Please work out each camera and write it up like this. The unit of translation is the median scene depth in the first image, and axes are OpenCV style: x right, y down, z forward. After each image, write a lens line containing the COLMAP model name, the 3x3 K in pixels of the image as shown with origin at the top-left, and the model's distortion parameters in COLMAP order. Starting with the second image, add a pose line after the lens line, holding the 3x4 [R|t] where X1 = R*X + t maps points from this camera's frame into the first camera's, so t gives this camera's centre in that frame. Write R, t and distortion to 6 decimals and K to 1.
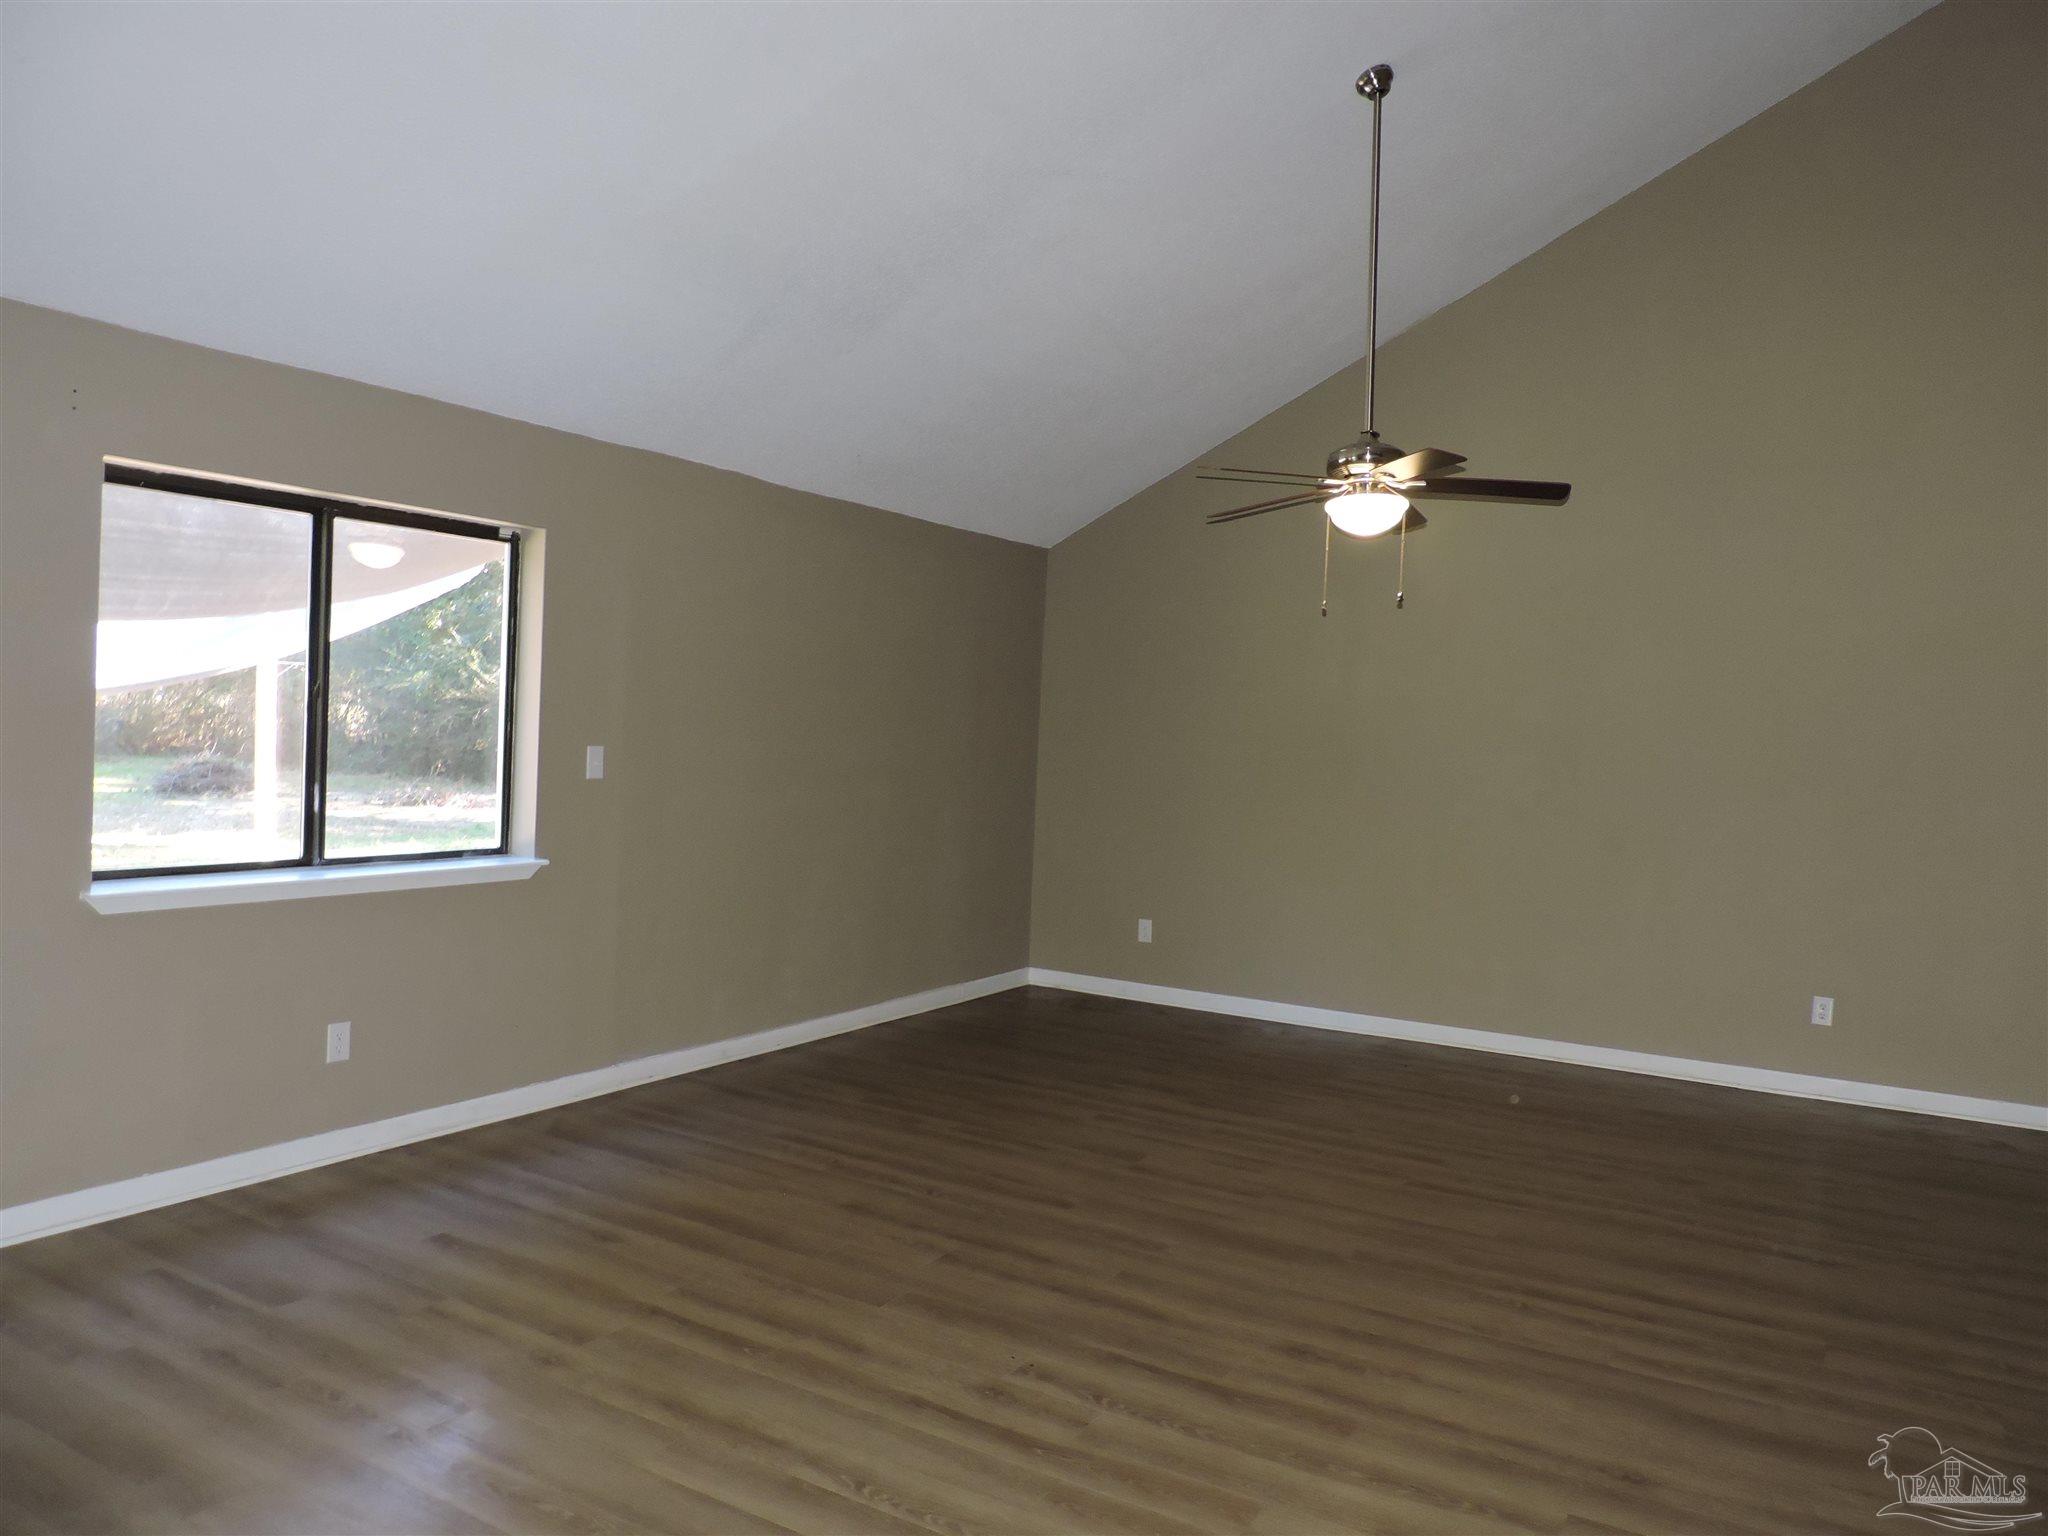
lens RADIAL K [[1479.9, 0, 1053.4], [0, 1479.9, 765.0], [0, 0, 1]] dist [-0.003371, -0.002626]
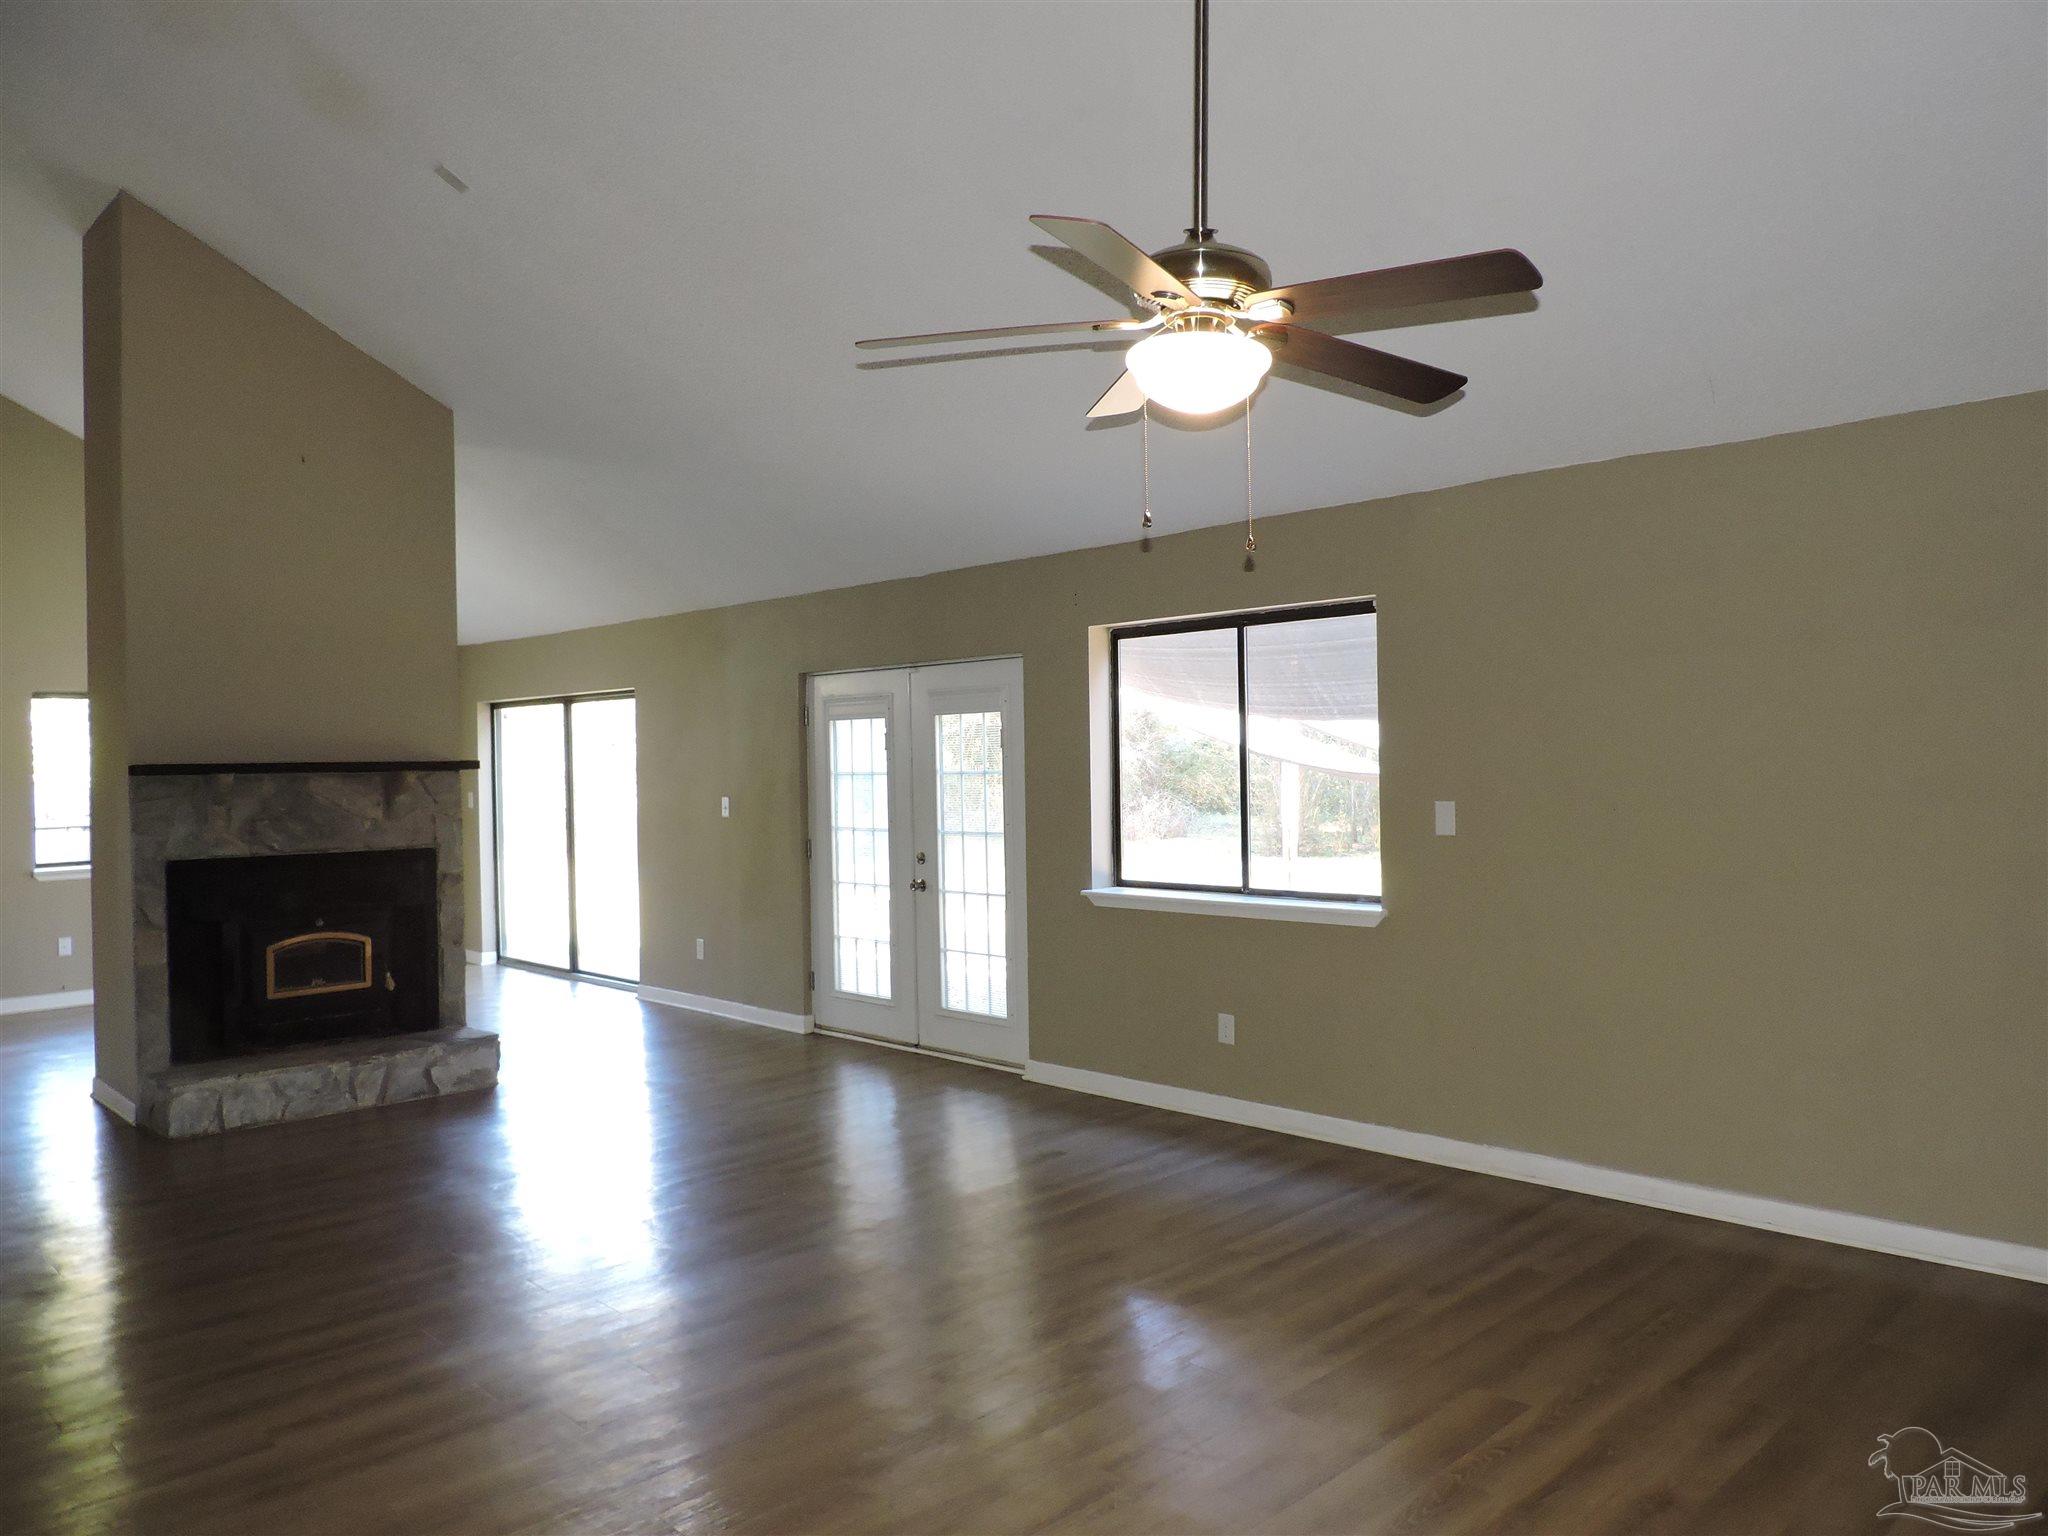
lens RADIAL K [[1479.9, 0, 1053.4], [0, 1479.9, 765.0], [0, 0, 1]] dist [-0.003371, -0.002626]
pose [[-0.269863, -0.035094, -0.962259, 0.902501], [-0.015355, 0.999365, -0.032141, -0.001617], [0.962776, 0.006102, -0.270230, 1.310383]]
